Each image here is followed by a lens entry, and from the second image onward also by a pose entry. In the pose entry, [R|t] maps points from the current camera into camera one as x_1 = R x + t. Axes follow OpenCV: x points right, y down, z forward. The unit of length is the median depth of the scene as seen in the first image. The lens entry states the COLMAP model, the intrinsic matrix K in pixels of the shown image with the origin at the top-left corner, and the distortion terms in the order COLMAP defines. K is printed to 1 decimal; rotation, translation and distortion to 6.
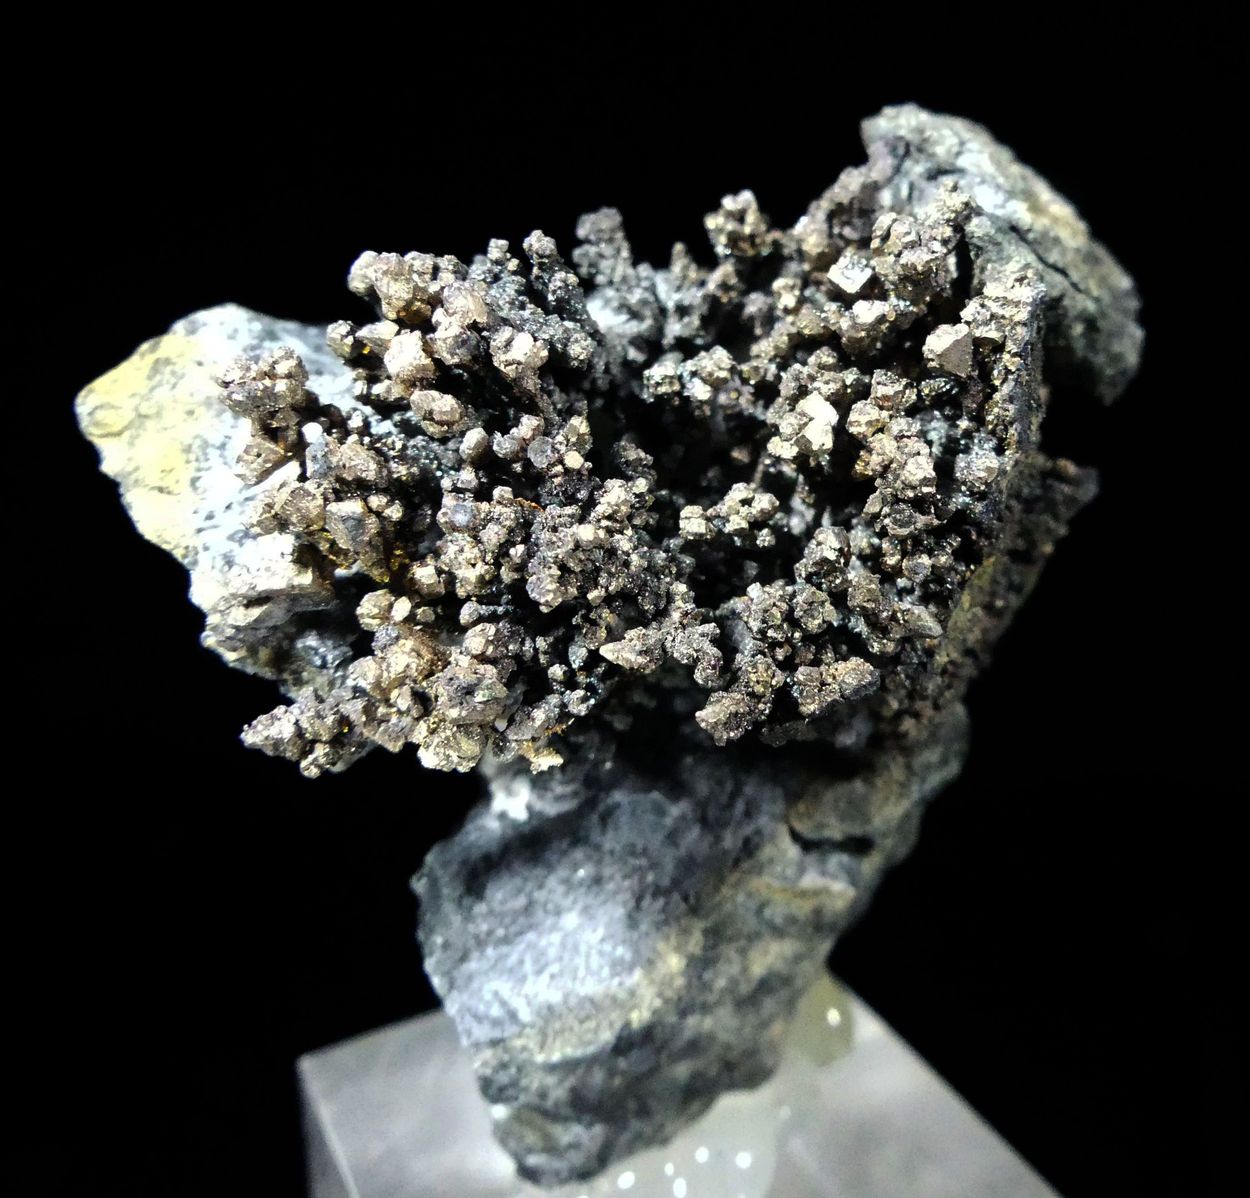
lens RADIAL K [[1038.6, 0, 608.8], [0, 1038.6, 600.2], [0, 0, 1]] dist [-0.001601, -0.002744]
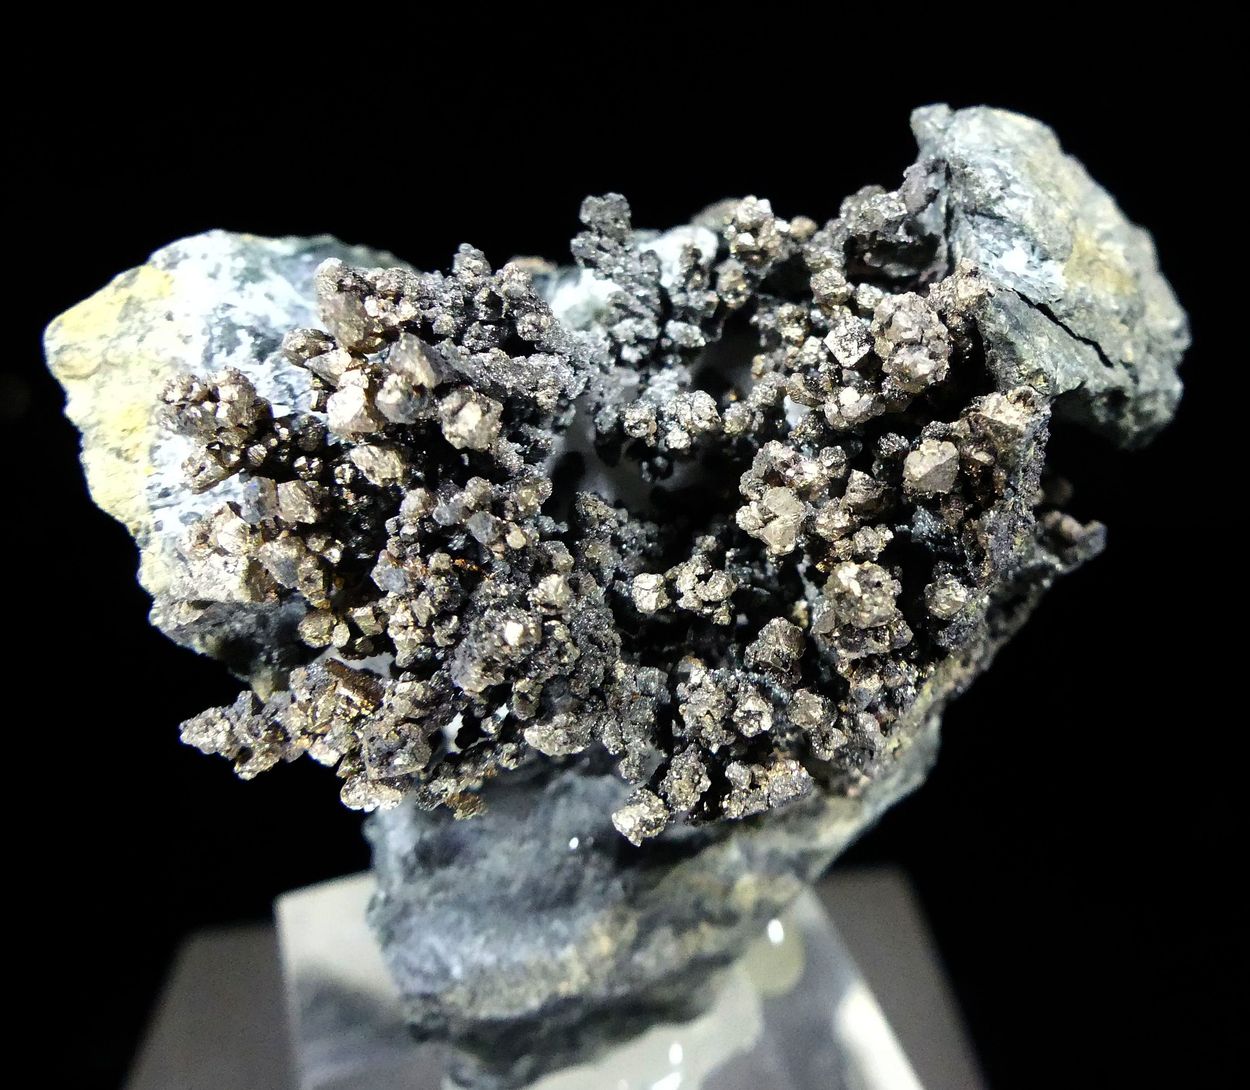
lens RADIAL K [[1032.2, 0, 625.0], [0, 1032.2, 545.0], [0, 0, 1]] dist [-0.001981, 0.002516]
pose [[0.992843, 0.116827, -0.024773, 0.070745], [-0.111908, 0.982549, 0.148574, -0.223669], [0.041698, -0.144739, 0.988591, 0.060489]]
